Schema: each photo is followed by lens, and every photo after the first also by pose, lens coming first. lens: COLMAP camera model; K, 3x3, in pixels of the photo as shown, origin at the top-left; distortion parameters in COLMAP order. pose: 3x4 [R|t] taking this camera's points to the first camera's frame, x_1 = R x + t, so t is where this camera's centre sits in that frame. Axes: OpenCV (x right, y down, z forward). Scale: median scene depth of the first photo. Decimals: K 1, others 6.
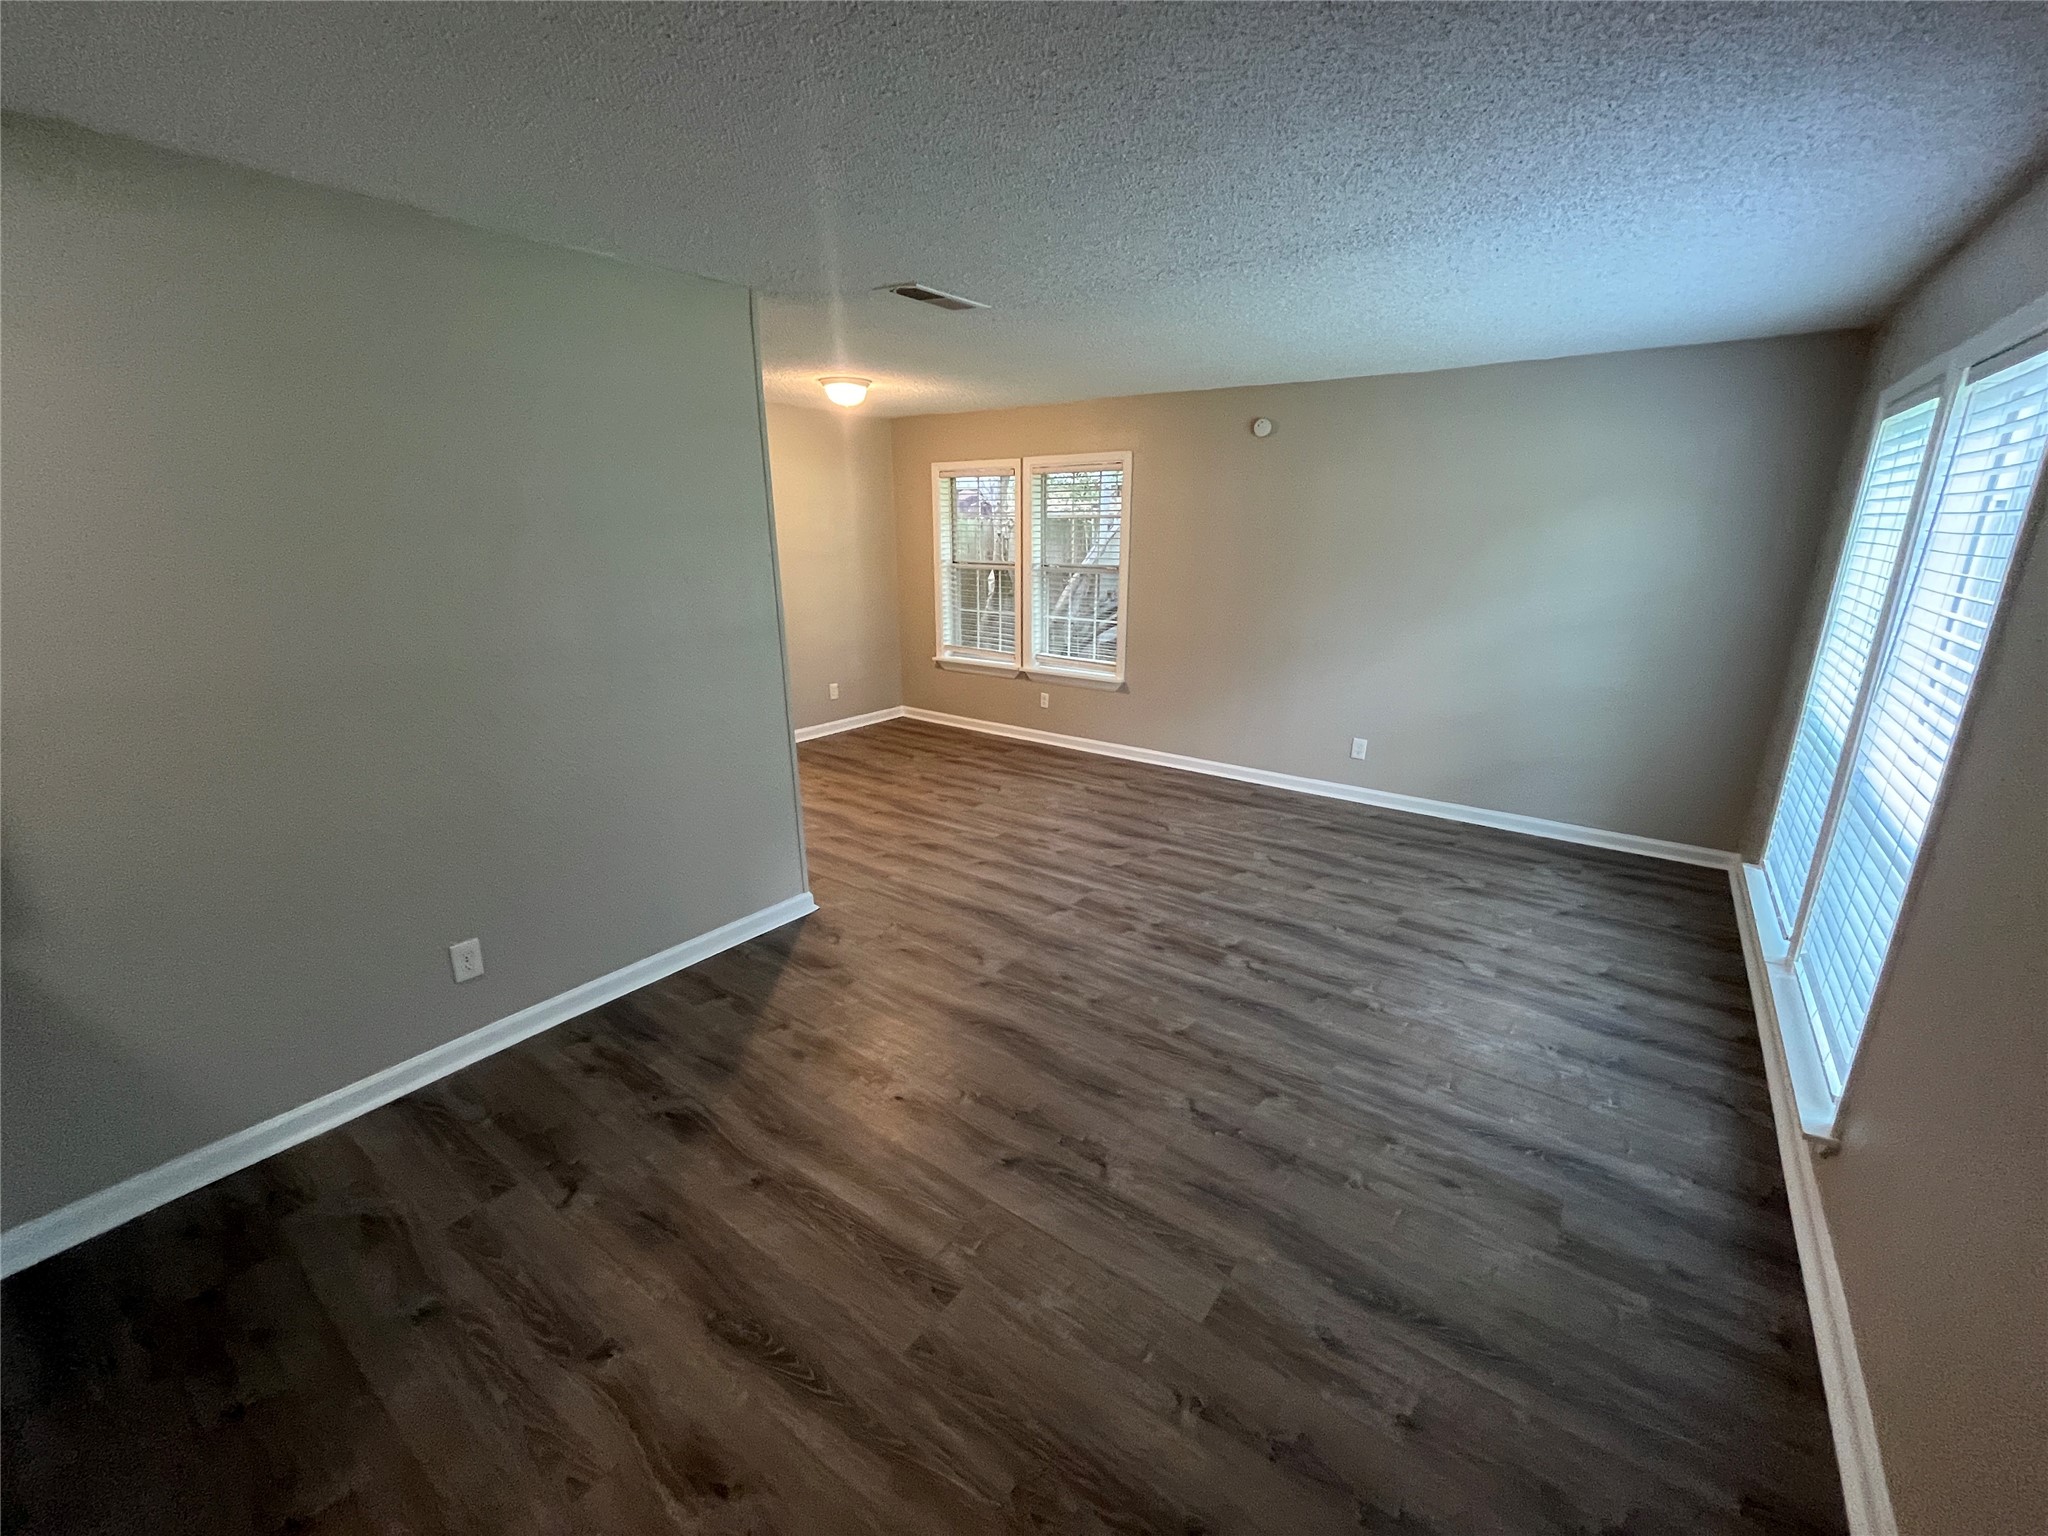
lens RADIAL K [[832.0, 0, 1025.1], [0, 832.0, 770.2], [0, 0, 1]] dist [-0.000544, -0.000166]
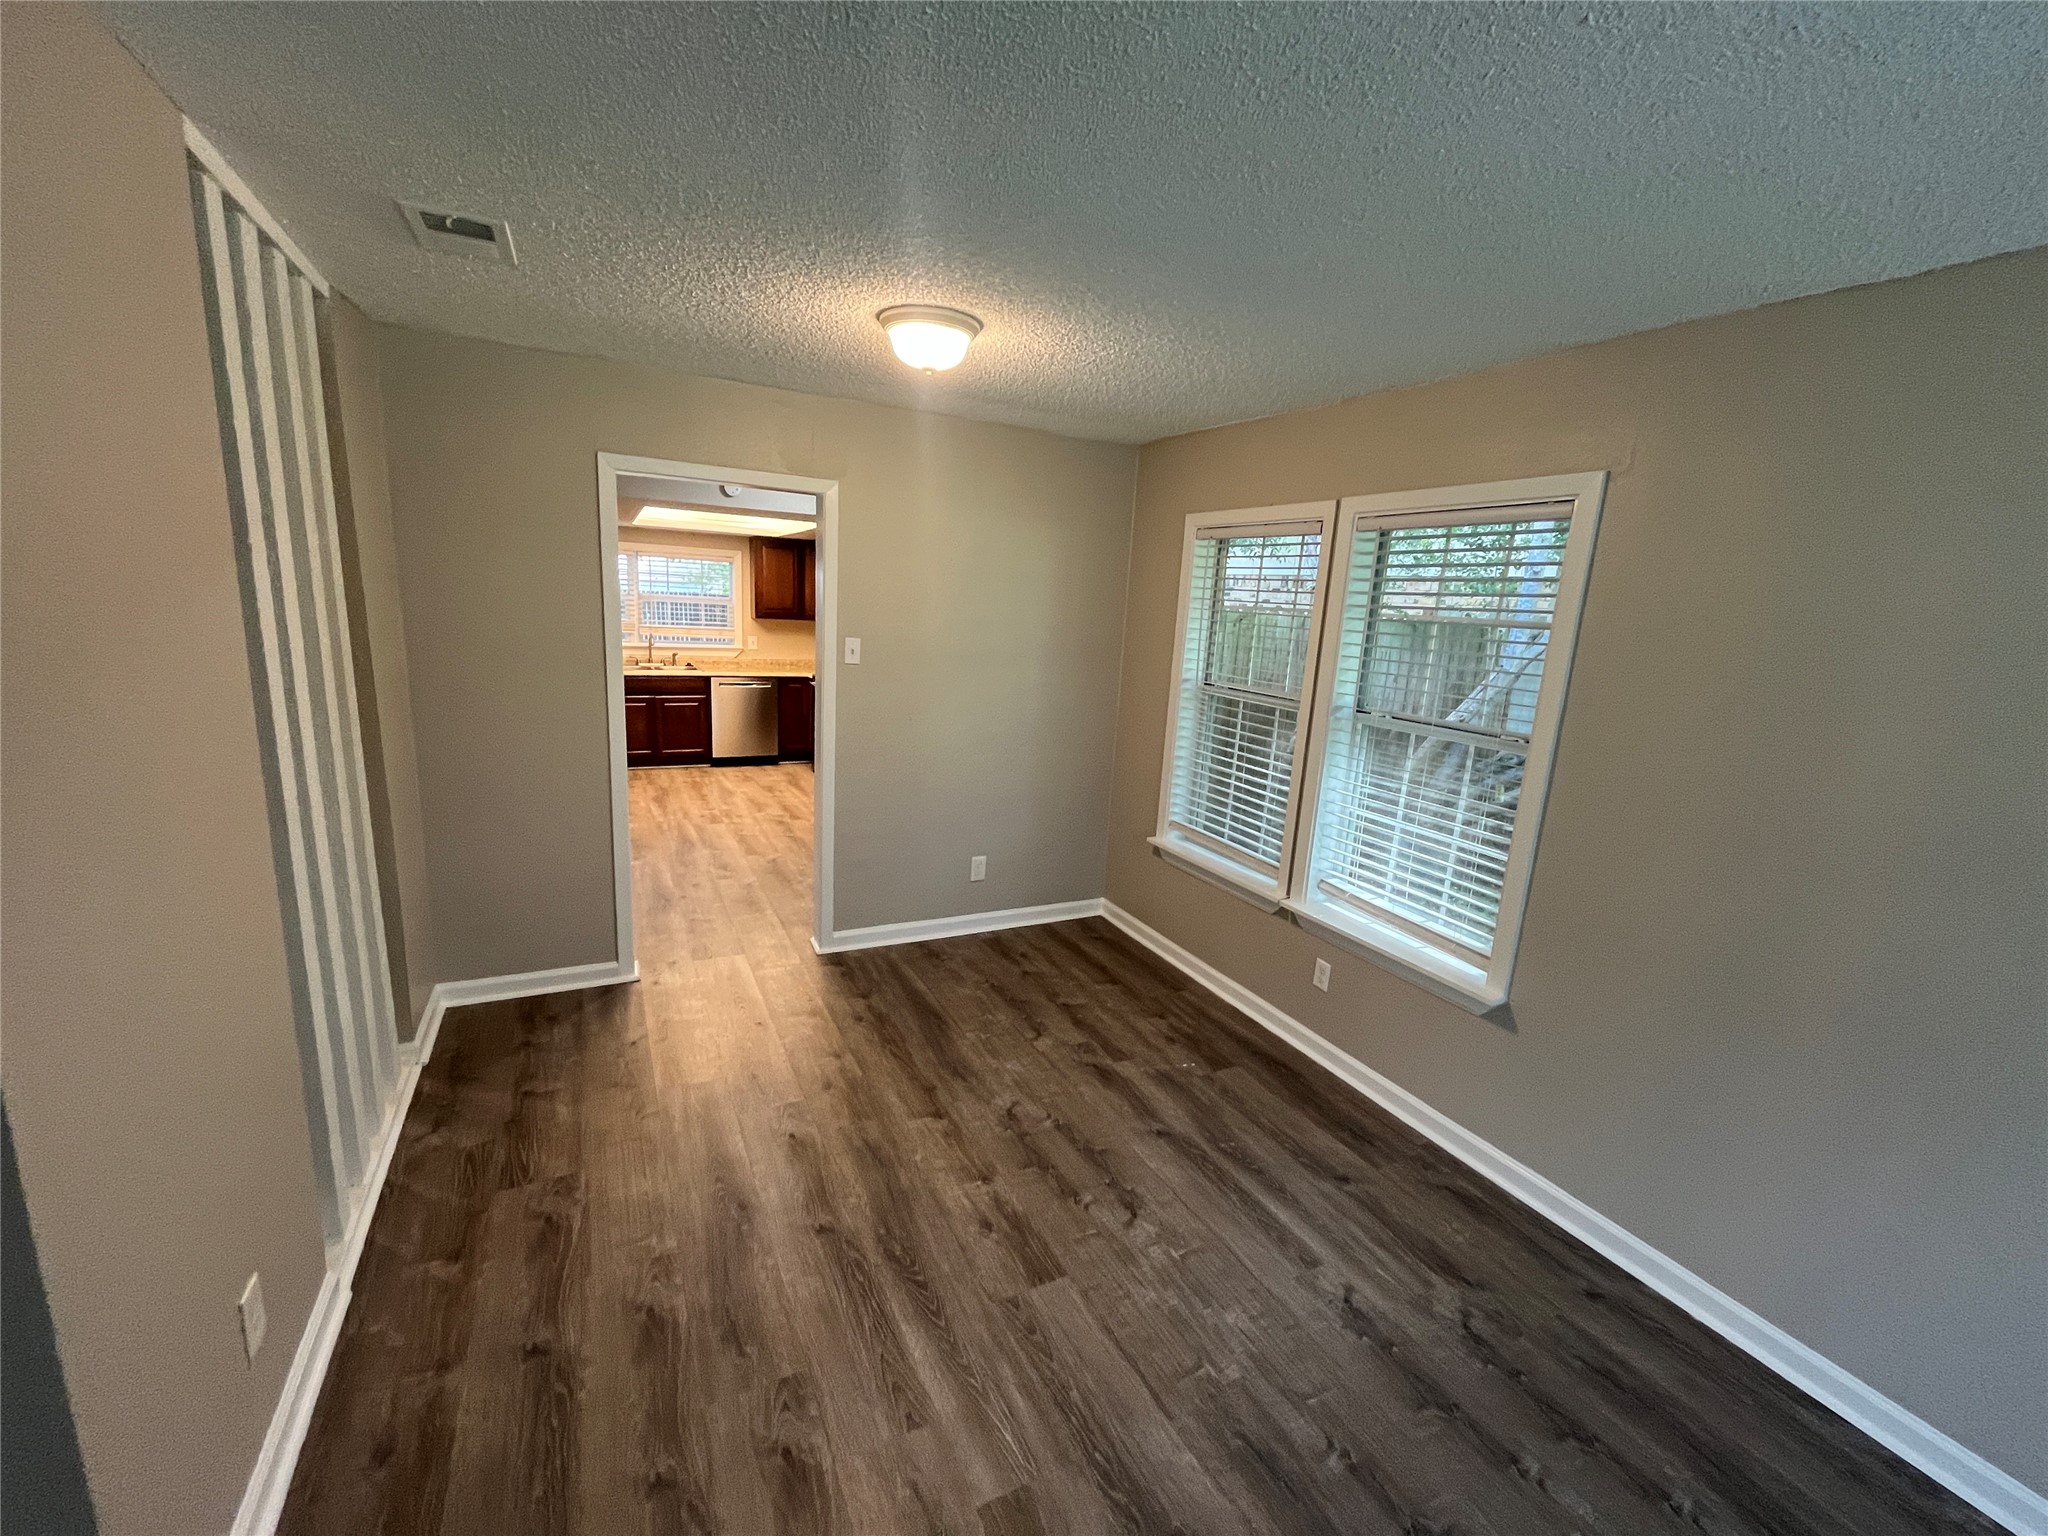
lens RADIAL K [[825.0, 0, 1025.8], [0, 825.0, 773.7], [0, 0, 1]] dist [-0.010030, -0.000097]
pose [[0.893597, 0.139414, -0.426672, 0.078259], [-0.178970, 0.982381, -0.053833, -0.193982], [0.411649, 0.124467, 0.902803, 0.630419]]
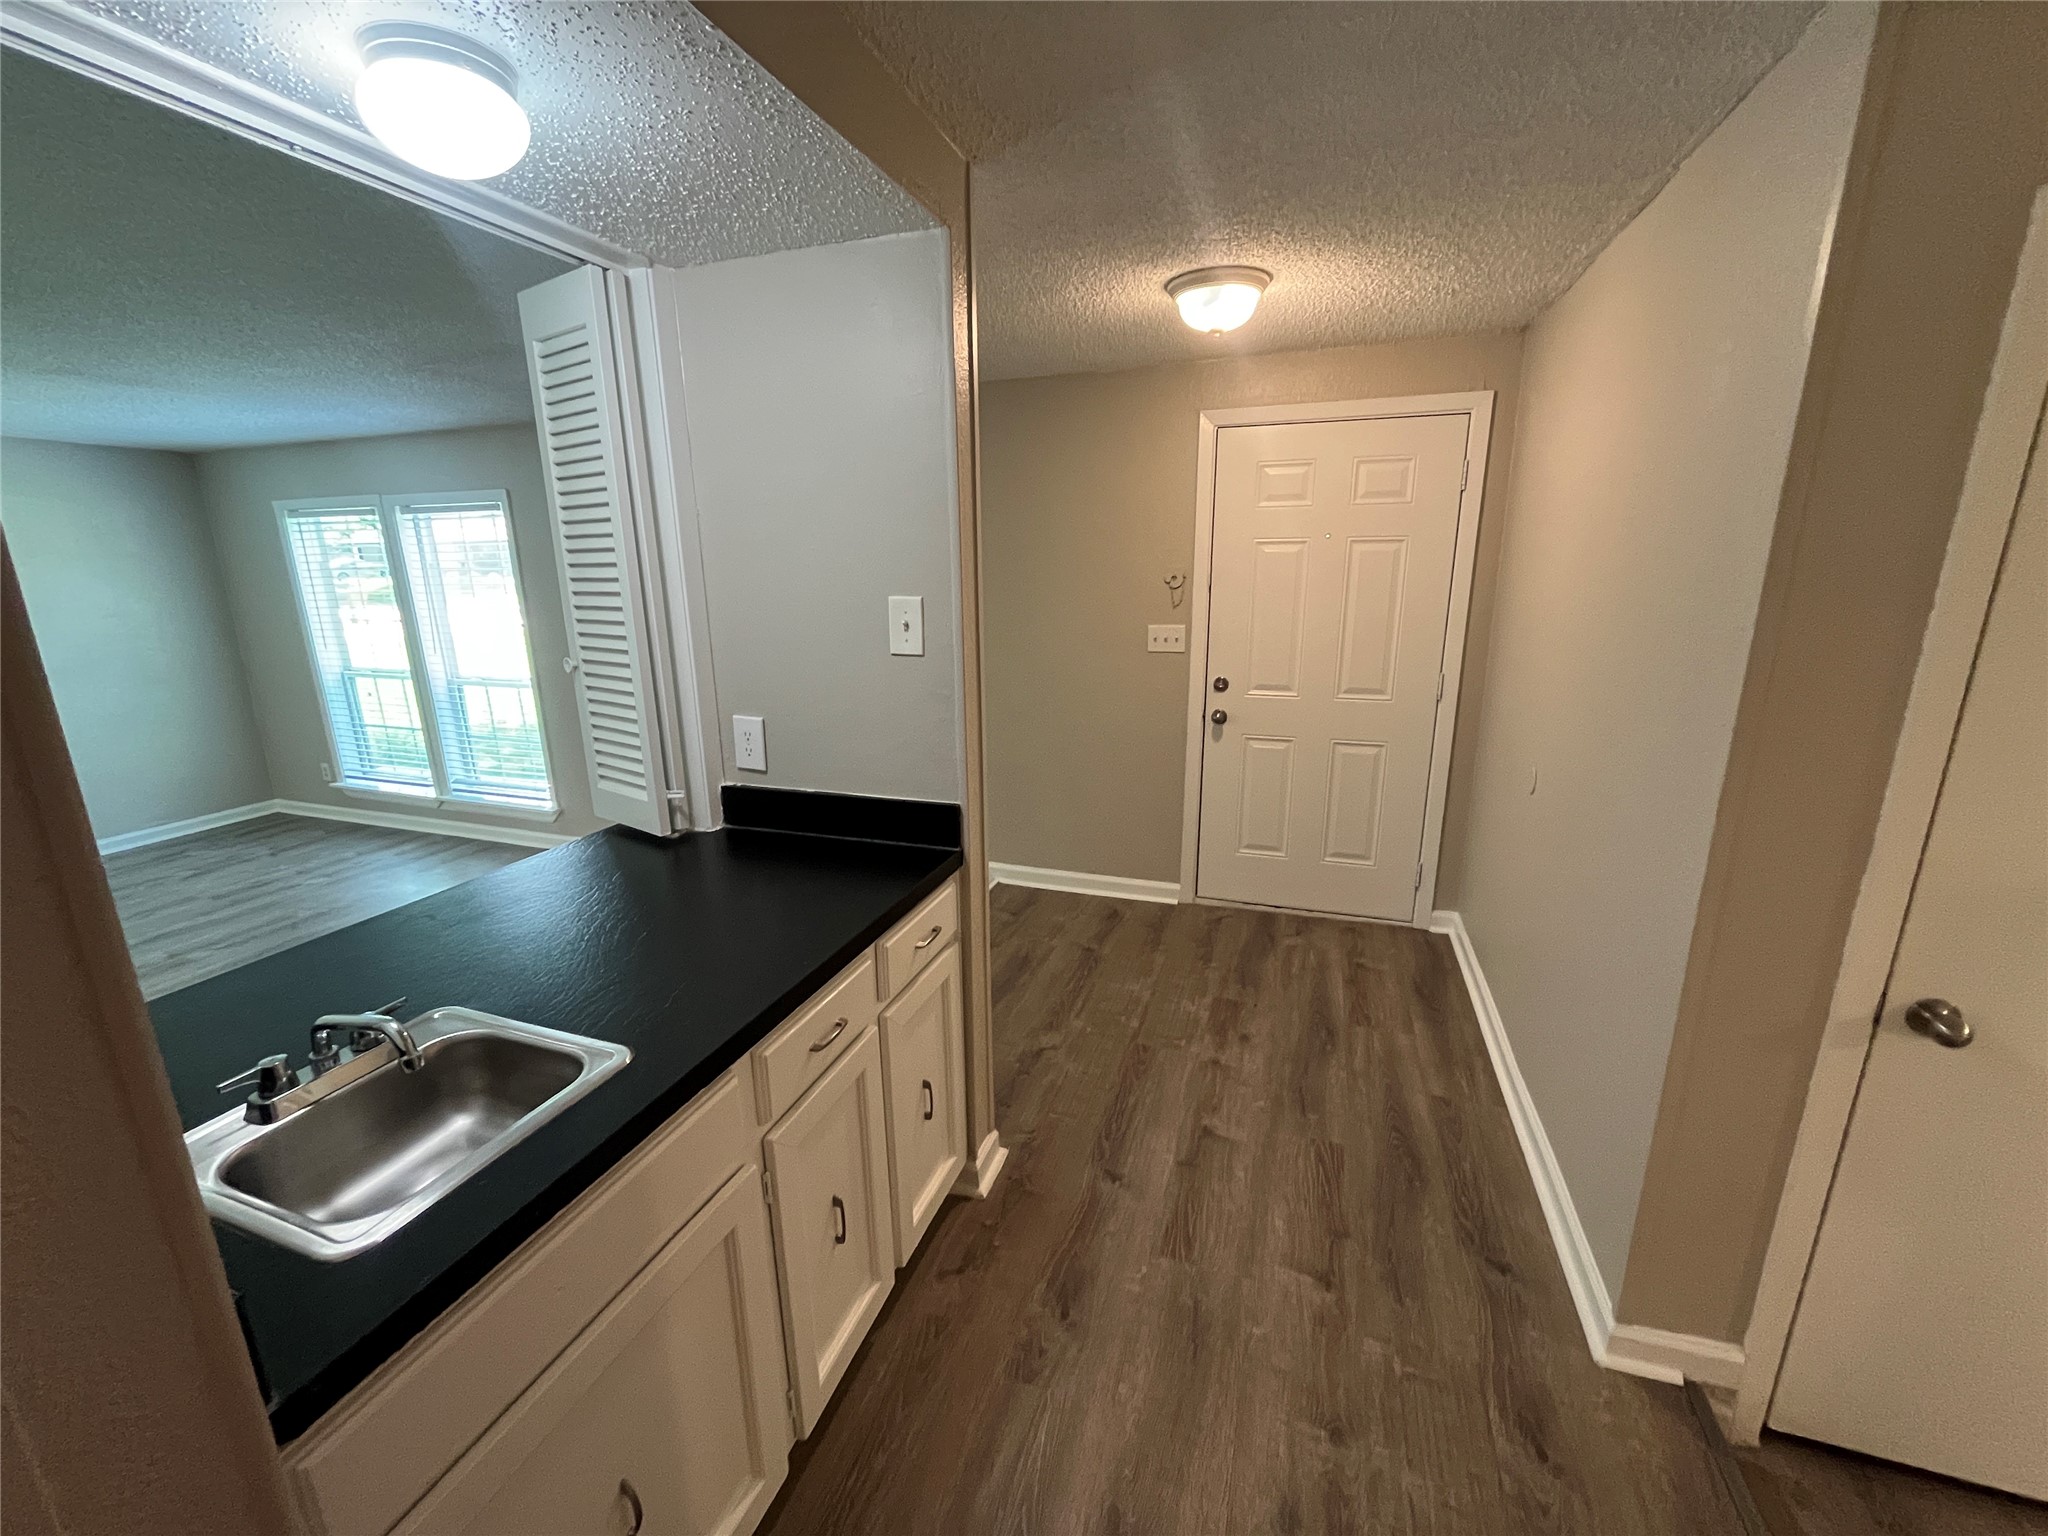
lens RADIAL K [[832.0, 0, 1025.1], [0, 832.0, 770.2], [0, 0, 1]] dist [-0.000544, -0.000166]
pose [[-0.291973, -0.233847, 0.927398, -0.750985], [0.284044, 0.904700, 0.317549, -0.029798], [-0.913275, 0.356137, -0.197725, 0.059776]]
